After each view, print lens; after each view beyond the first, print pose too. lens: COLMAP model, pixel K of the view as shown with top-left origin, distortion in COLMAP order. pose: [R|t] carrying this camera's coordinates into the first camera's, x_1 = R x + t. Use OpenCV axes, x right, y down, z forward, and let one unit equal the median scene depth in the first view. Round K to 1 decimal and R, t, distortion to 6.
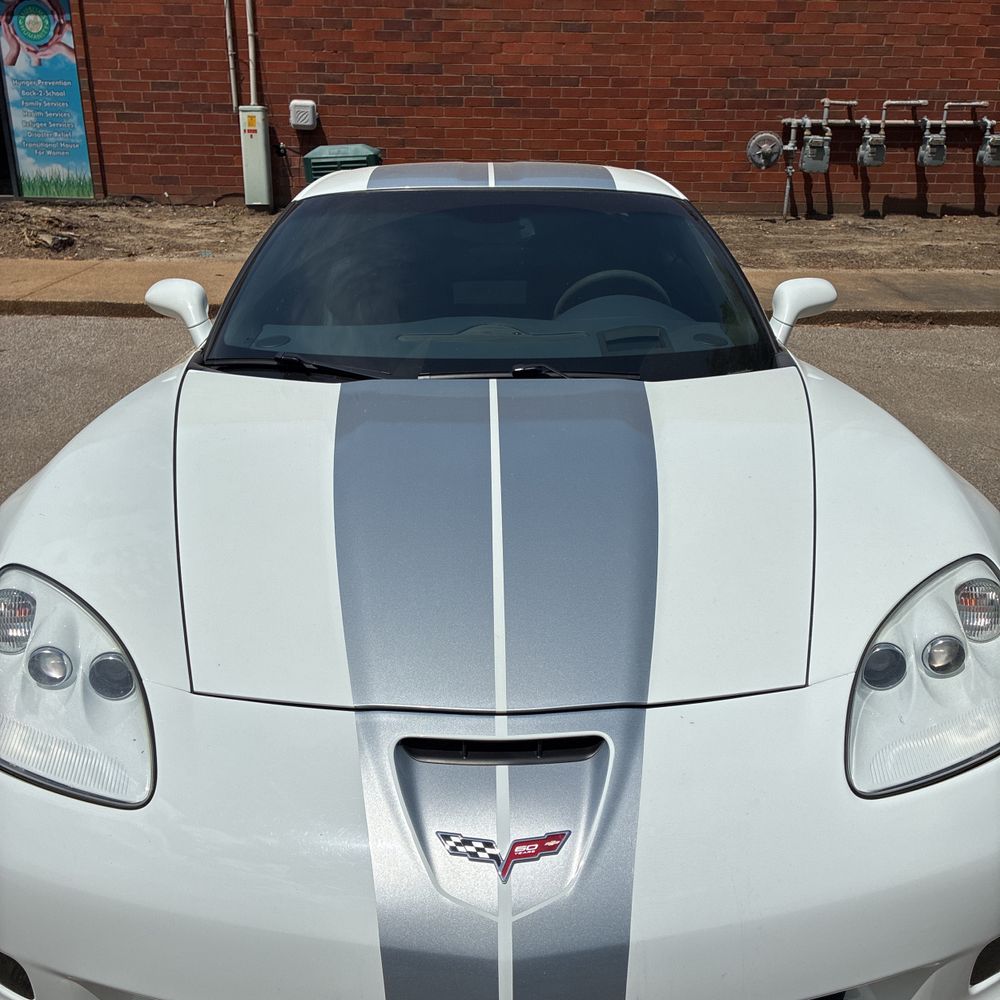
lens RADIAL K [[1000.0, 0, 512.9], [0, 1000.0, 483.1], [0, 0, 1]] dist [0.028226, -0.039354]
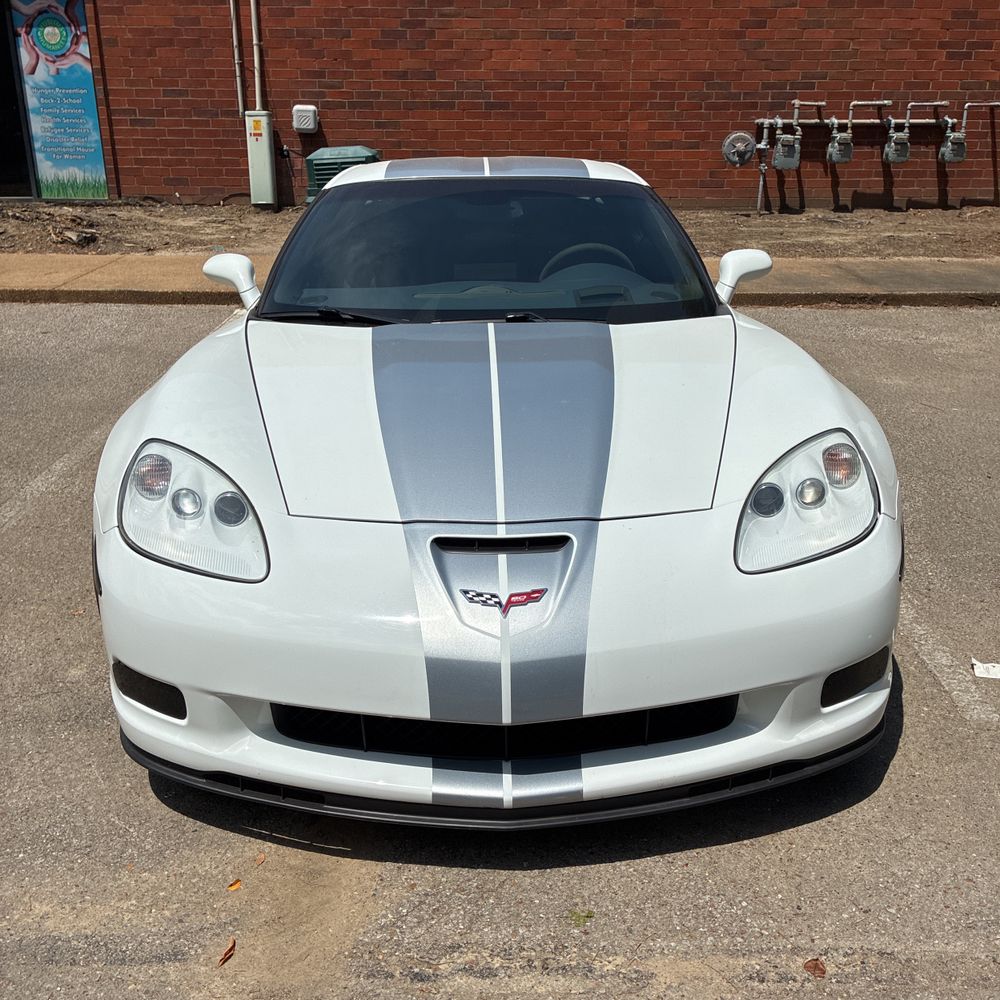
lens RADIAL K [[989.0, 0, 498.9], [0, 989.0, 479.5], [0, 0, 1]] dist [0.019048, -0.022948]
pose [[0.999970, -0.006065, -0.004909, -0.000834], [0.006056, 0.999980, -0.001724, 0.018547], [0.004920, 0.001695, 0.999986, -0.050108]]
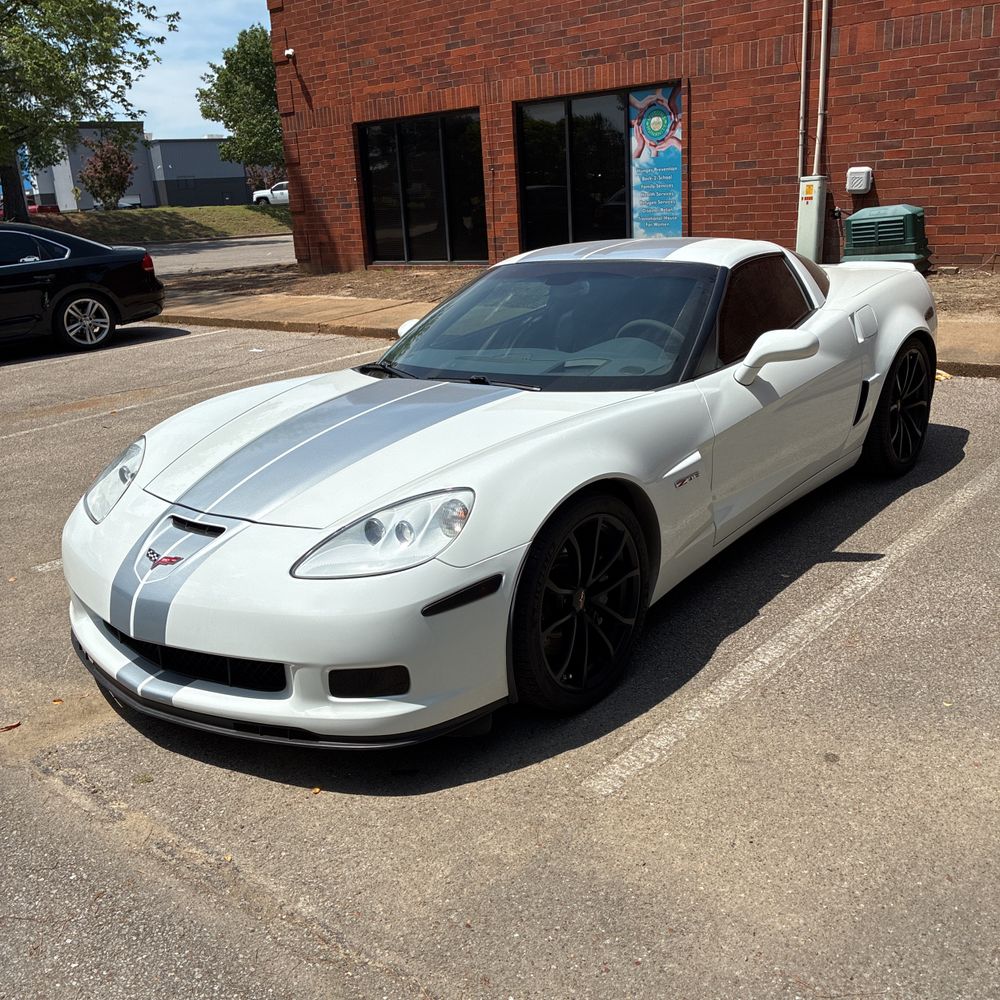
lens RADIAL K [[986.8, 0, 505.8], [0, 986.8, 455.6], [0, 0, 1]] dist [0.005392, 0.011228]
pose [[0.771170, 0.106919, -0.627587, 0.199453], [-0.153323, 0.987972, -0.020085, 0.005497], [0.617891, 0.111713, 0.778288, -0.030103]]
